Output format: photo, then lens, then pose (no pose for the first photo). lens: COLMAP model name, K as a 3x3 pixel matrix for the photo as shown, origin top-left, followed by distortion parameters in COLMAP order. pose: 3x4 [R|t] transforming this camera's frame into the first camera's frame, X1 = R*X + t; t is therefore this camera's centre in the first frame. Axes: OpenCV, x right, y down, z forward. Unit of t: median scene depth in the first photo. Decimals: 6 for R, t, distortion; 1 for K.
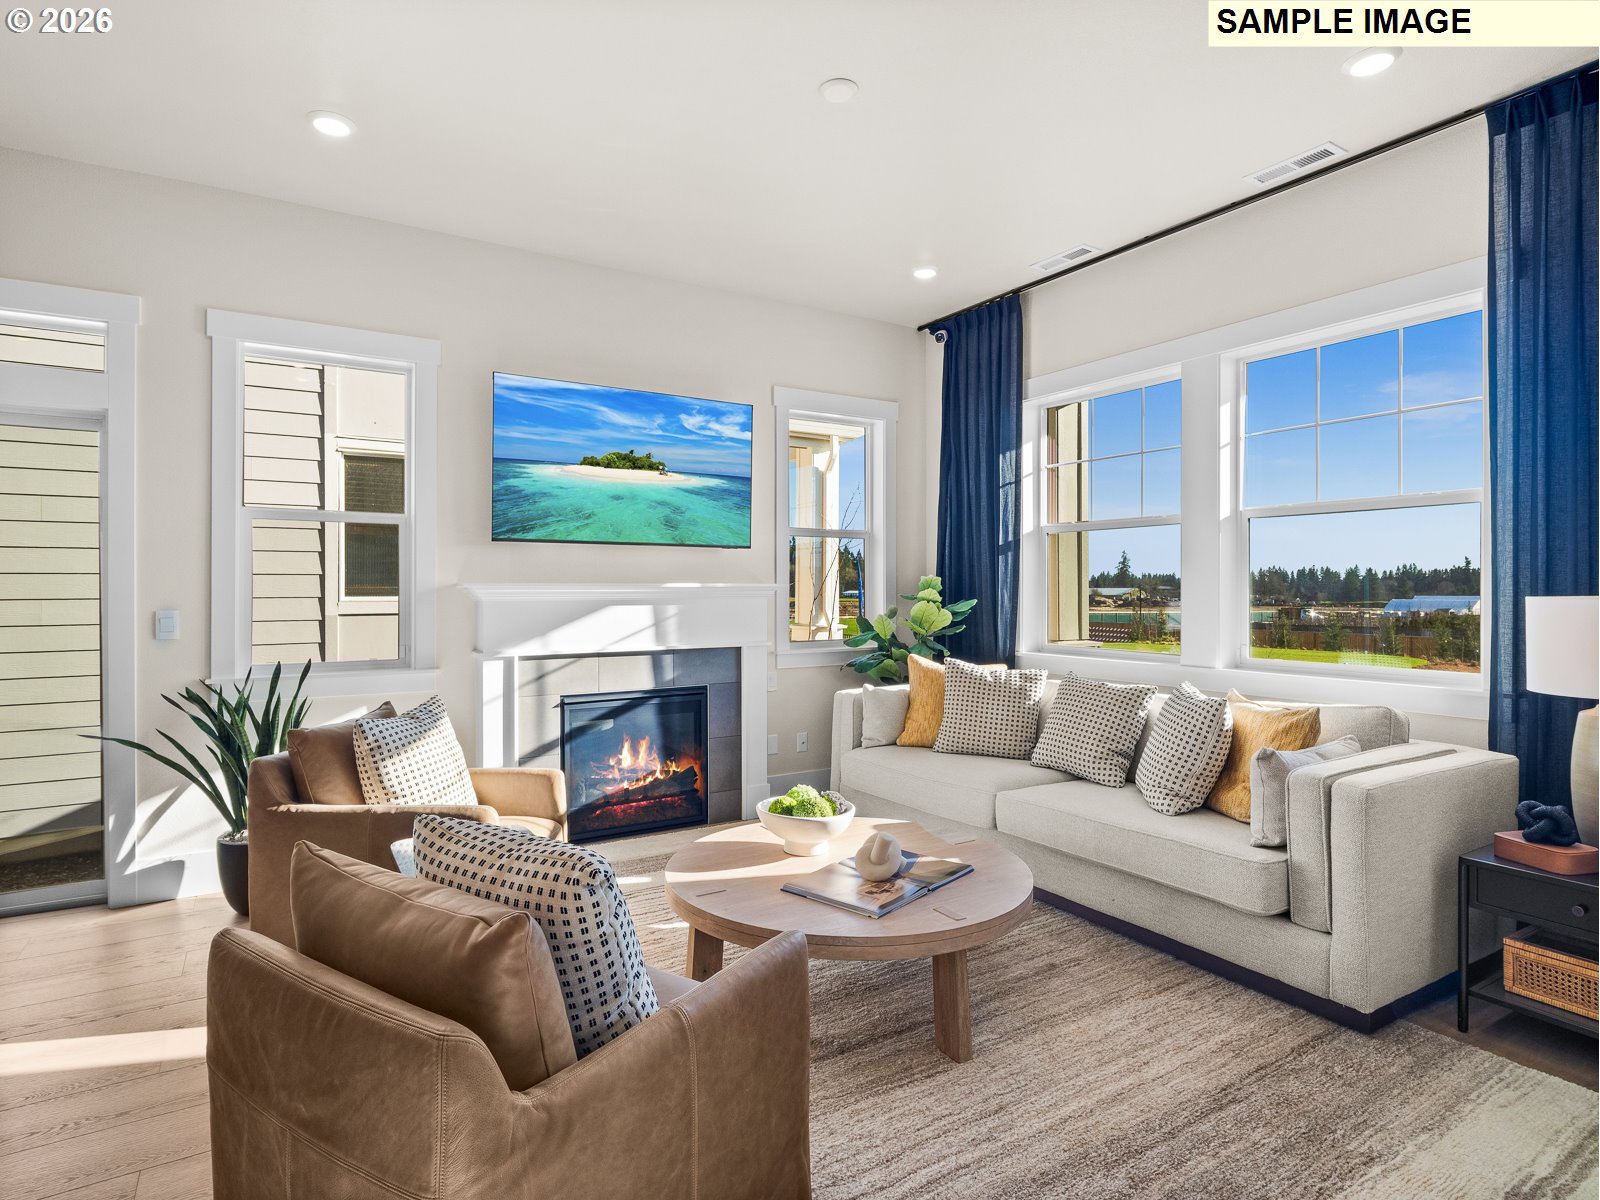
lens RADIAL K [[855.3, 0, 802.1], [0, 855.3, 582.6], [0, 0, 1]] dist [-0.001585, -0.000871]
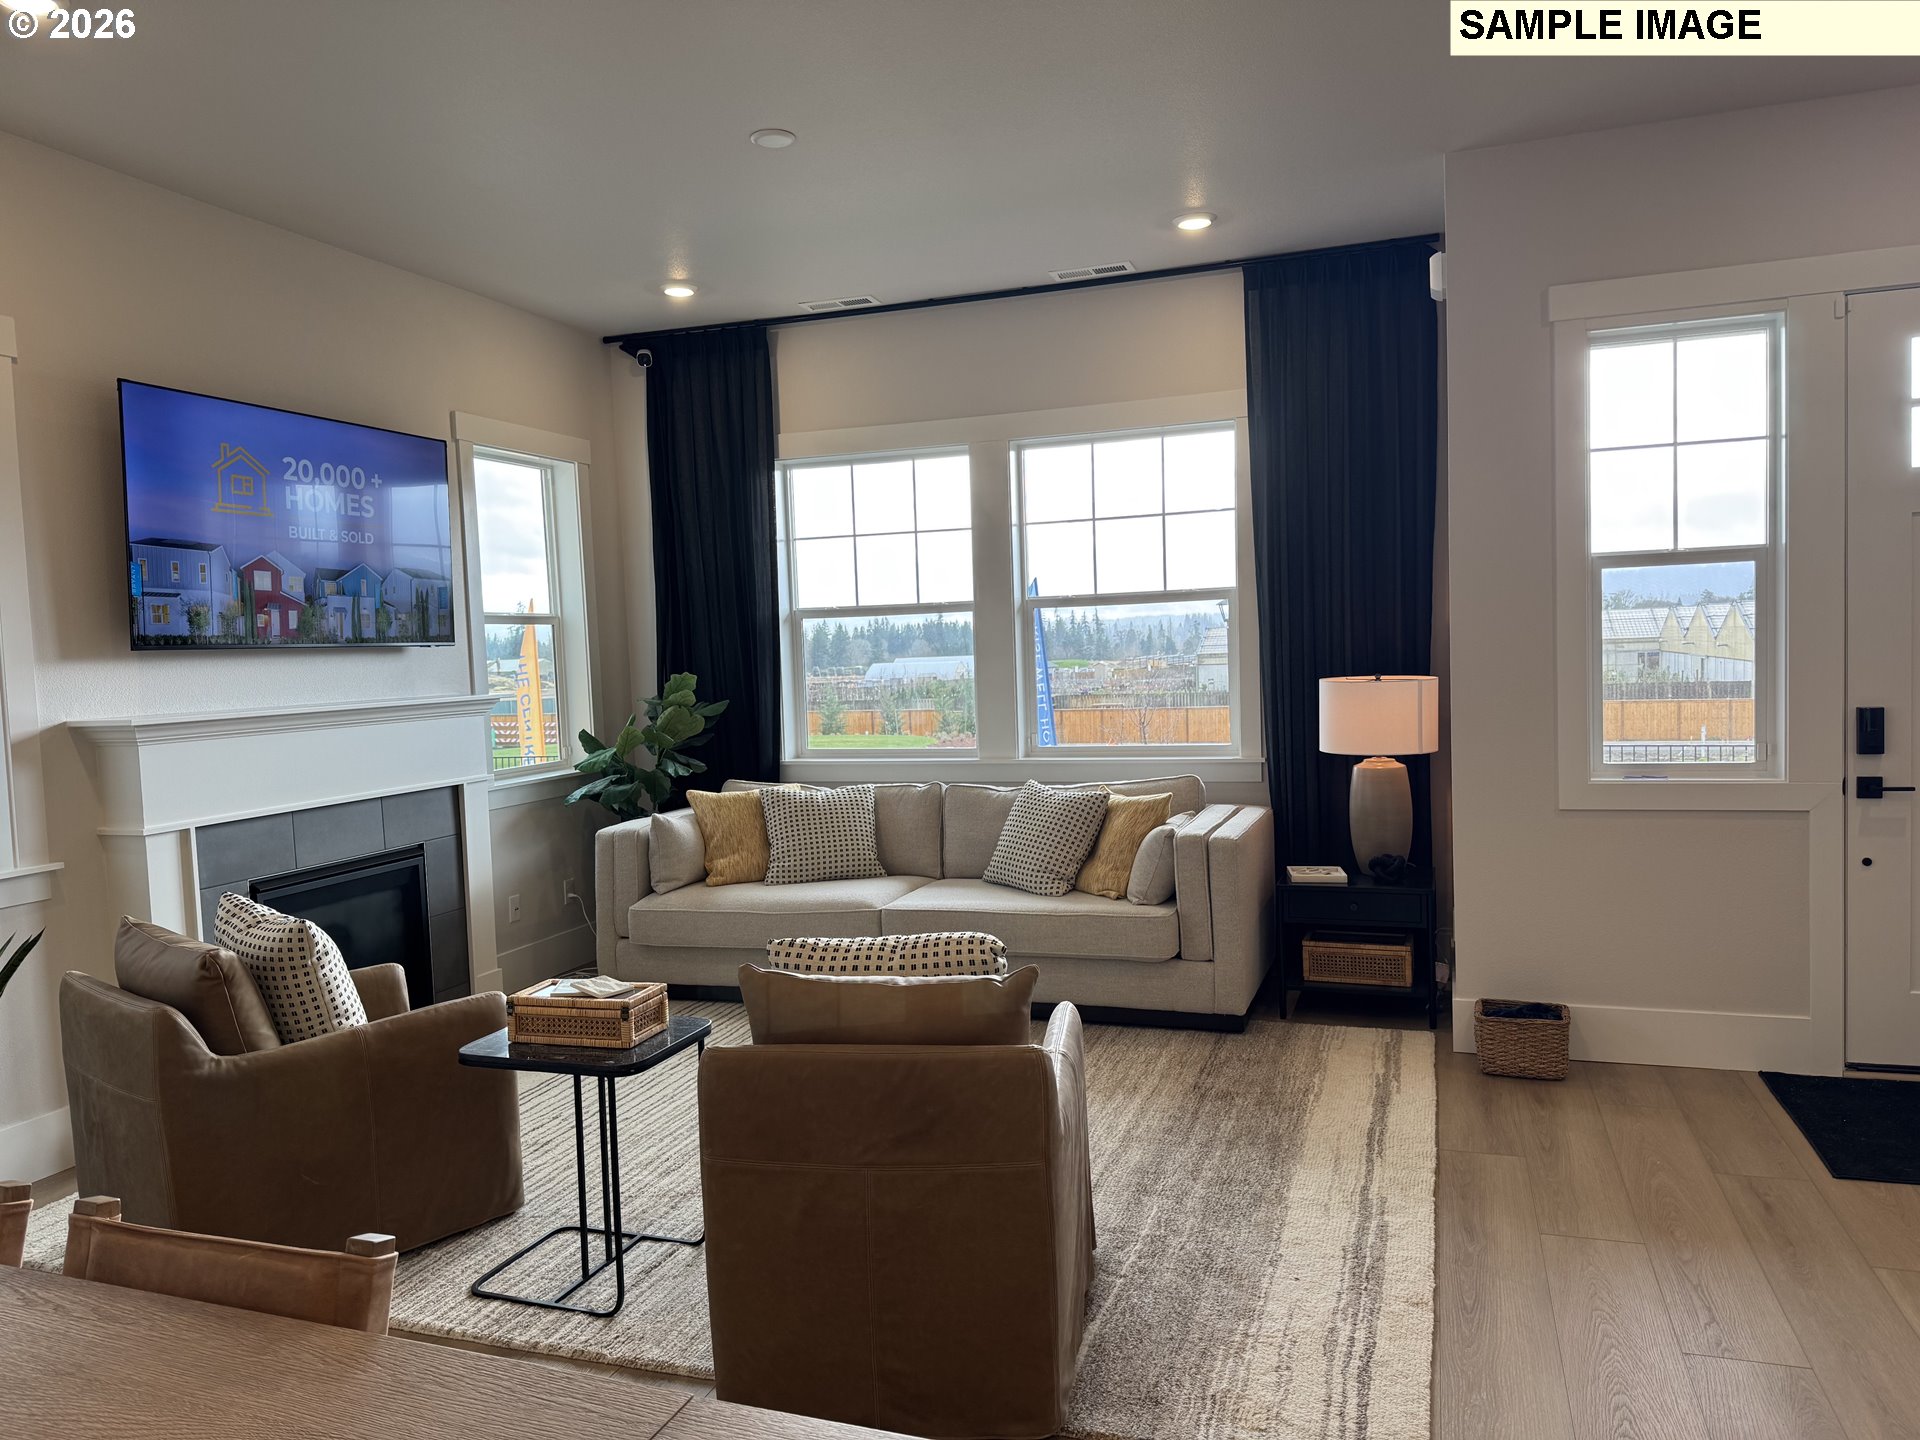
lens RADIAL K [[1344.7, 0, 953.8], [0, 1344.7, 720.4], [0, 0, 1]] dist [0.076492, -0.061377]
pose [[0.774255, -0.061585, 0.629871, -0.548488], [0.029269, 0.997674, 0.061567, -0.042152], [-0.632197, -0.029233, 0.774256, -0.164389]]
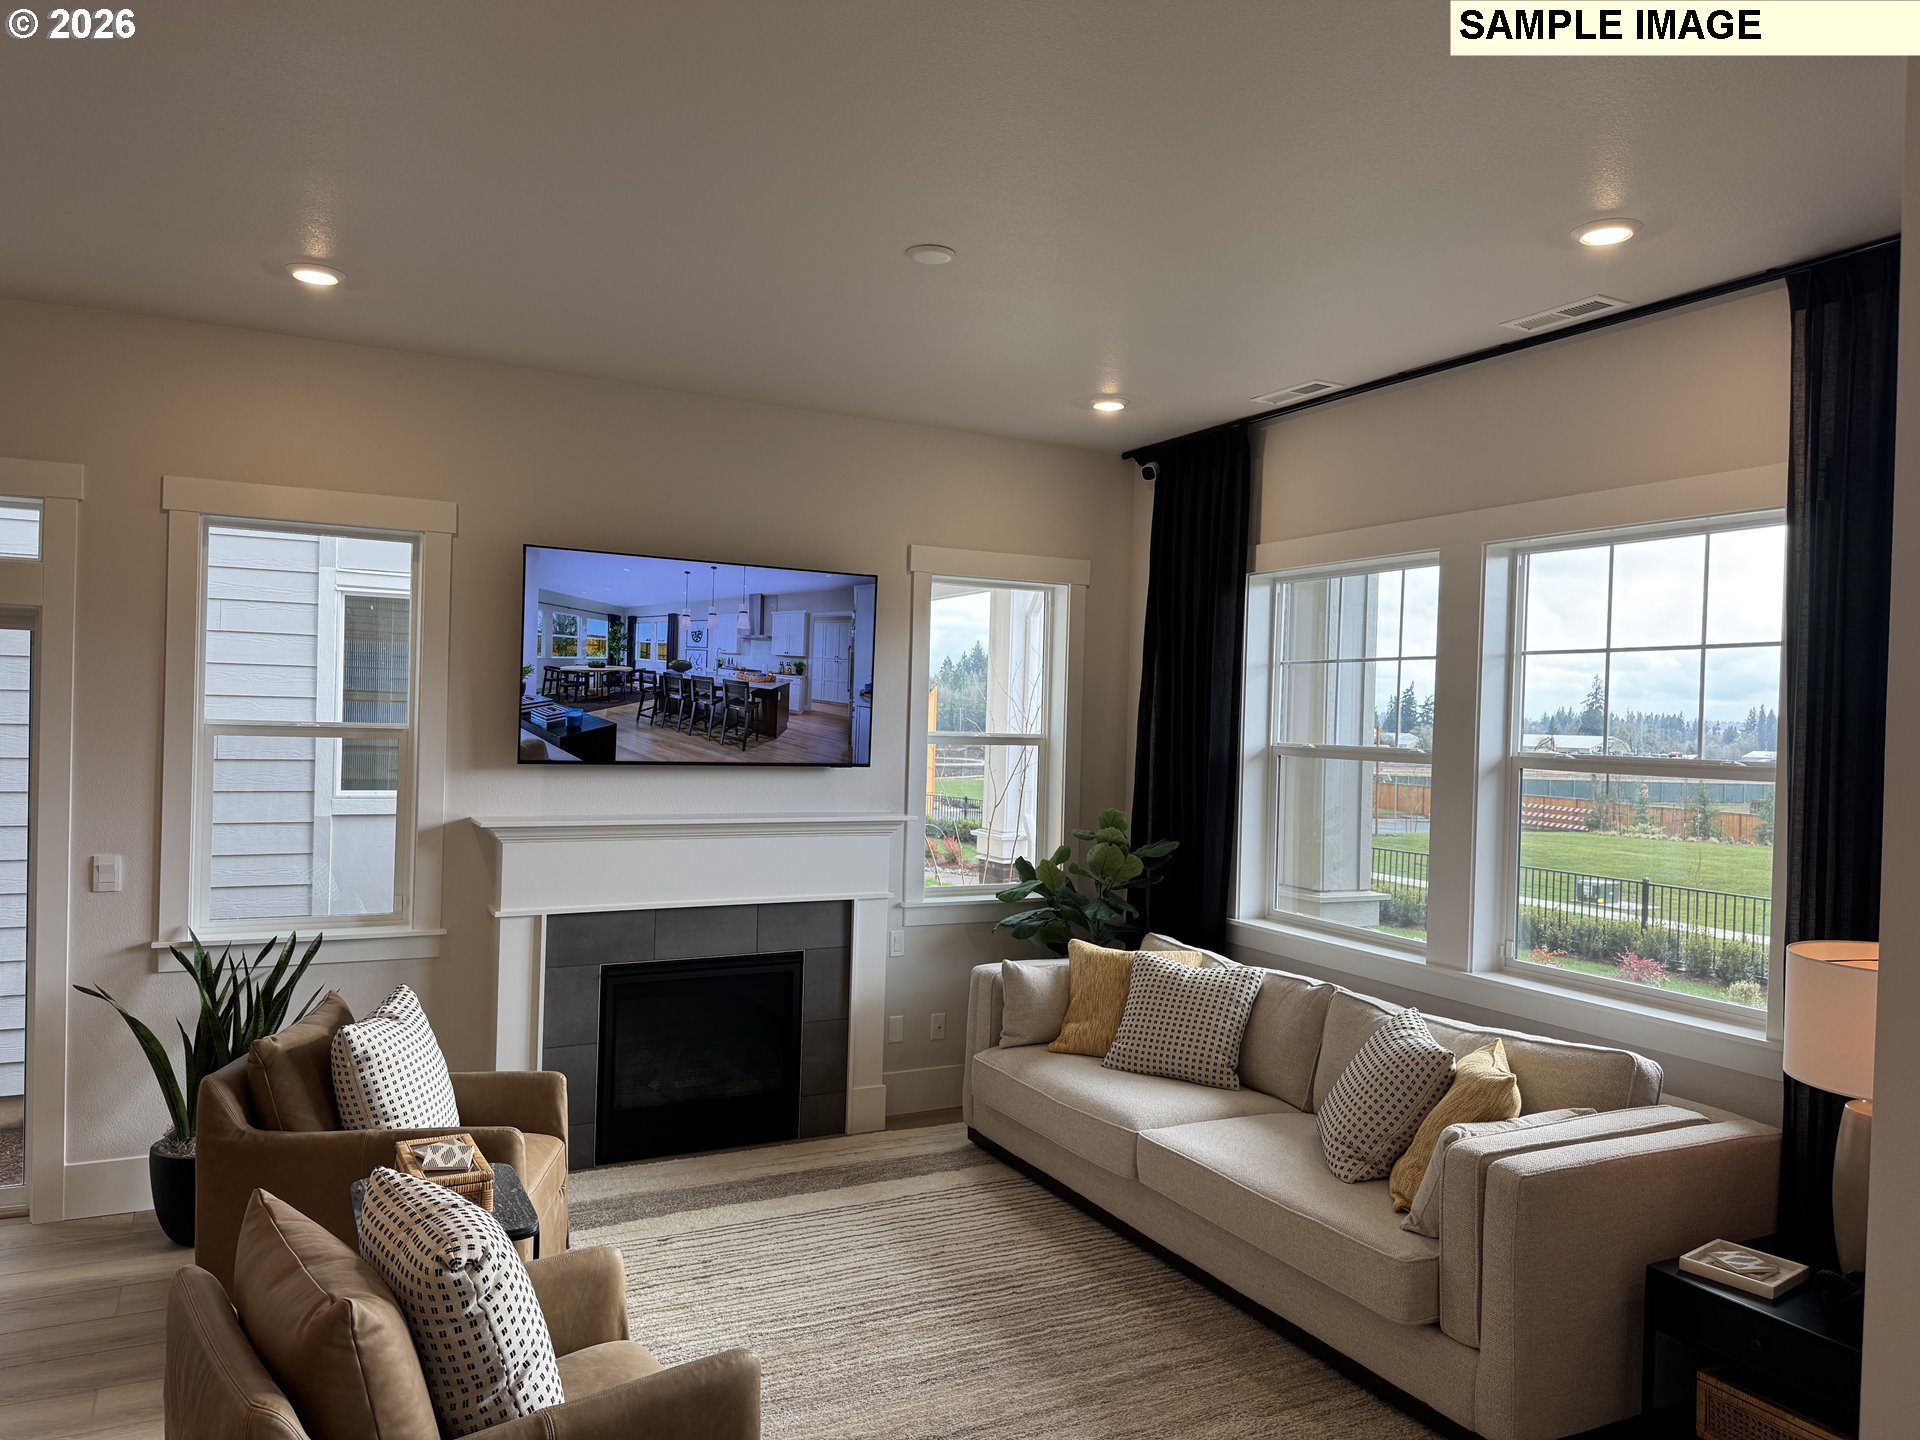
lens RADIAL K [[1340.9, 0, 977.9], [0, 1340.9, 713.4], [0, 0, 1]] dist [0.133230, -0.163040]
pose [[0.997162, 0.027754, -0.069981, 0.138201], [-0.027459, 0.999610, 0.005181, -0.114861], [0.070097, -0.003245, 0.997535, -0.201007]]
